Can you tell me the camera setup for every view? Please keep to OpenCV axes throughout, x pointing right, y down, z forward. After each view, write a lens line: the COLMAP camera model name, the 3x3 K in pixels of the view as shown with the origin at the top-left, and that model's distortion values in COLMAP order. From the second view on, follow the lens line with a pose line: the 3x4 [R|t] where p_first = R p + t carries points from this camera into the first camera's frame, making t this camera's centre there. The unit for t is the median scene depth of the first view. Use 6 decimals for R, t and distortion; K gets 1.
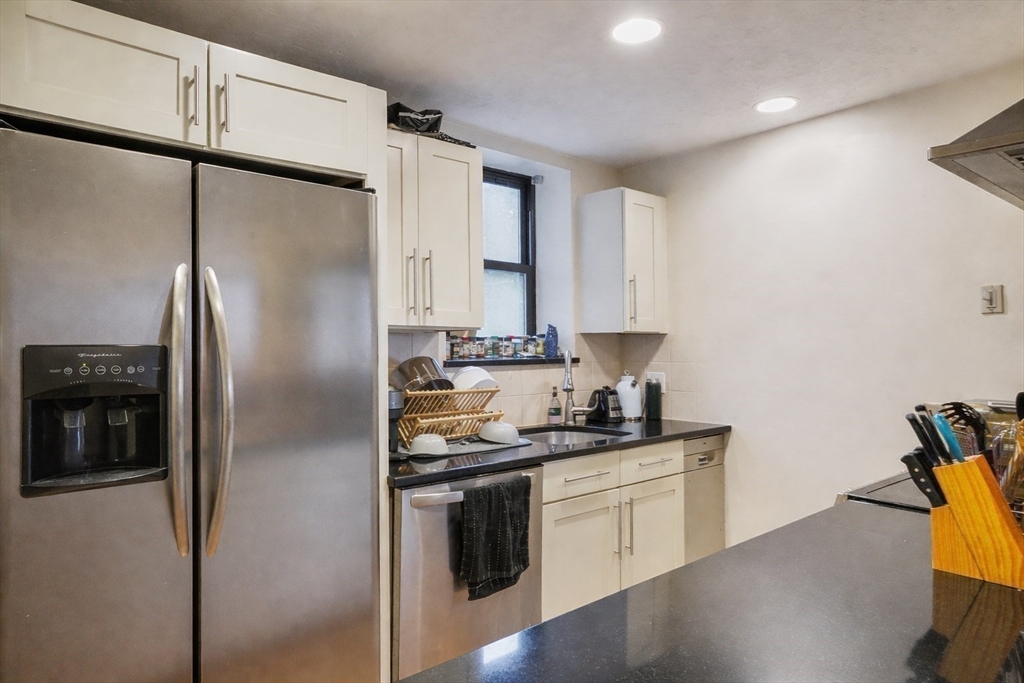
lens RADIAL K [[513.2, 0, 477.7], [0, 513.2, 336.0], [0, 0, 1]] dist [0.032074, 0.000084]
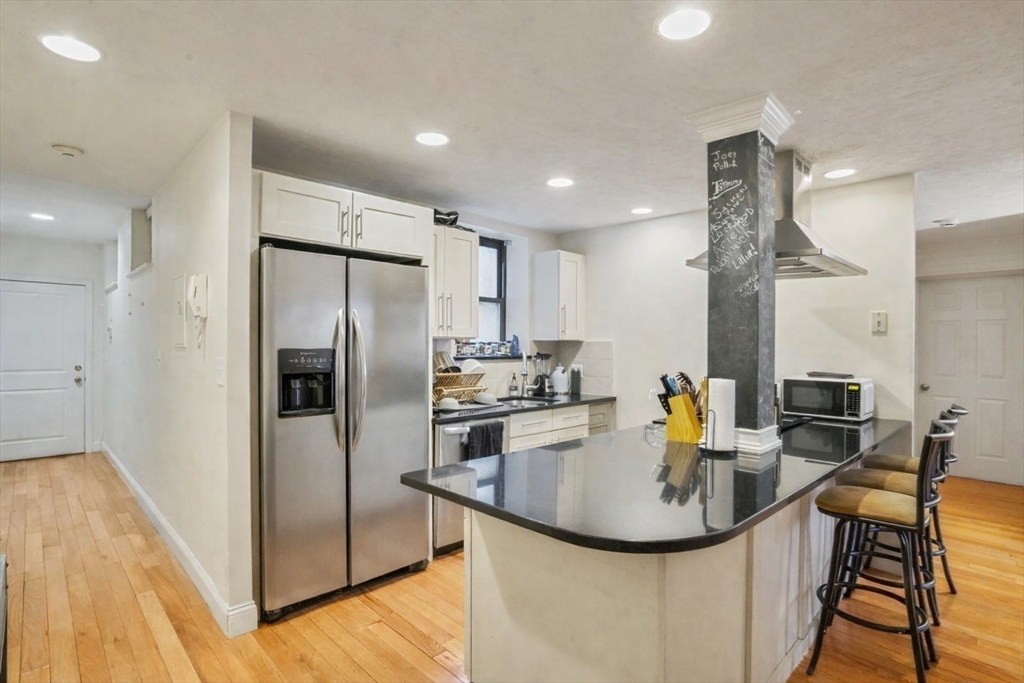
lens RADIAL K [[501.7, 0, 512.0], [0, 501.7, 341.5], [0, 0, 1]] dist [-0.087574, 0.035831]
pose [[0.984713, 0.023983, 0.172524, -0.157539], [-0.029756, 0.999078, 0.030951, -0.056758], [-0.171622, -0.035612, 0.984519, -0.642165]]
